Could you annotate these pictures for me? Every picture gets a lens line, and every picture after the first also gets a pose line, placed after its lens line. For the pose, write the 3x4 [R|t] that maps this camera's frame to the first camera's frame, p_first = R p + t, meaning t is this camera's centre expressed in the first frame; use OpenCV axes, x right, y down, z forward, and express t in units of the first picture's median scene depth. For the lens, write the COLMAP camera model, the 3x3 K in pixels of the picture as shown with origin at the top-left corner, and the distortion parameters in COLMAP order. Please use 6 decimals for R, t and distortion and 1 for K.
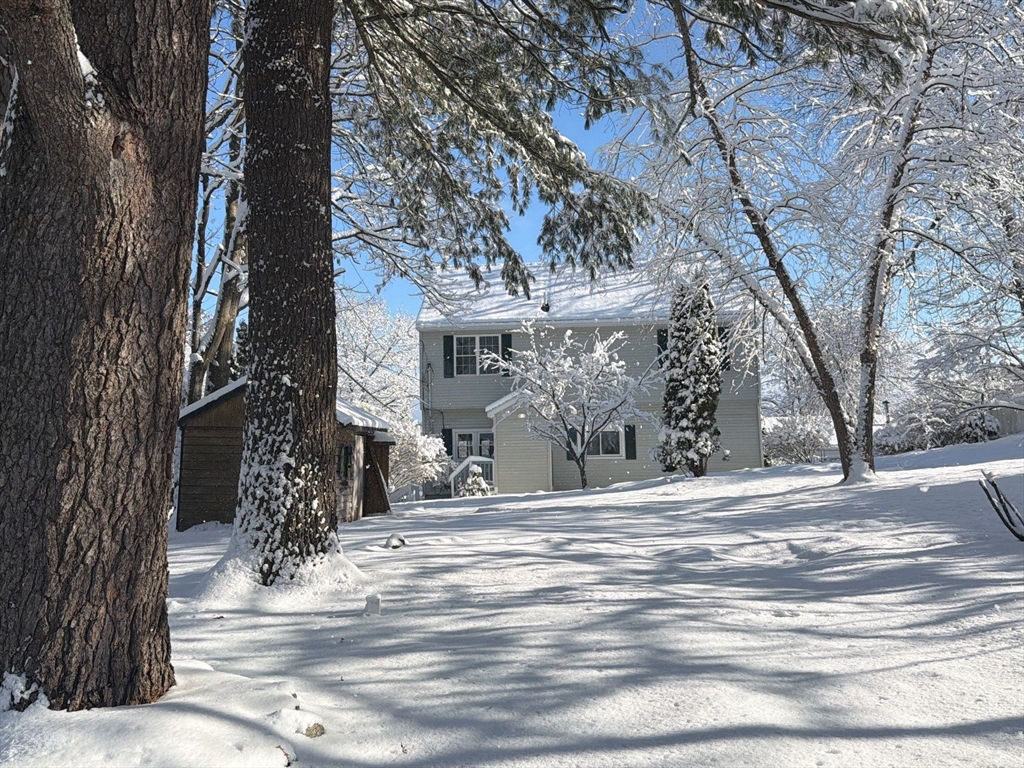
lens RADIAL K [[996.8, 0, 504.9], [0, 996.8, 393.7], [0, 0, 1]] dist [0.050506, 0.000000]
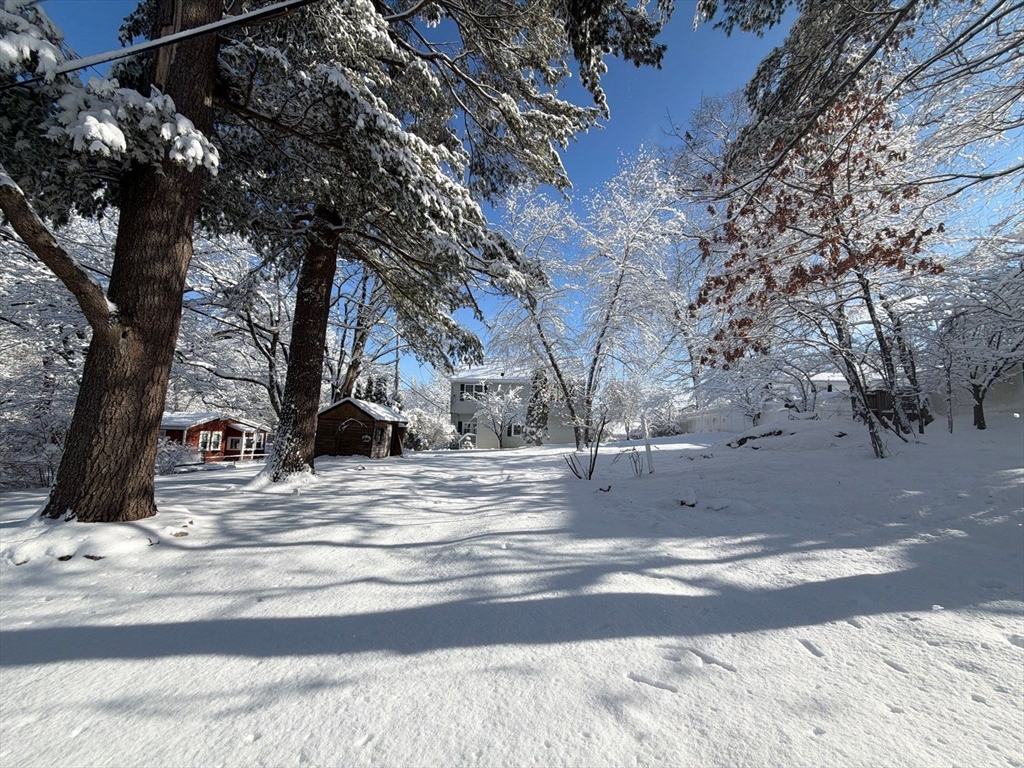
lens RADIAL K [[407.6, 0, 512.8], [0, 407.6, 385.5], [0, 0, 1]] dist [-0.001204, 0.000107]
pose [[0.998694, 0.043372, -0.027011, 0.373692], [-0.044669, 0.997779, -0.049405, -0.038886], [0.024809, 0.050547, 0.998414, -0.085022]]
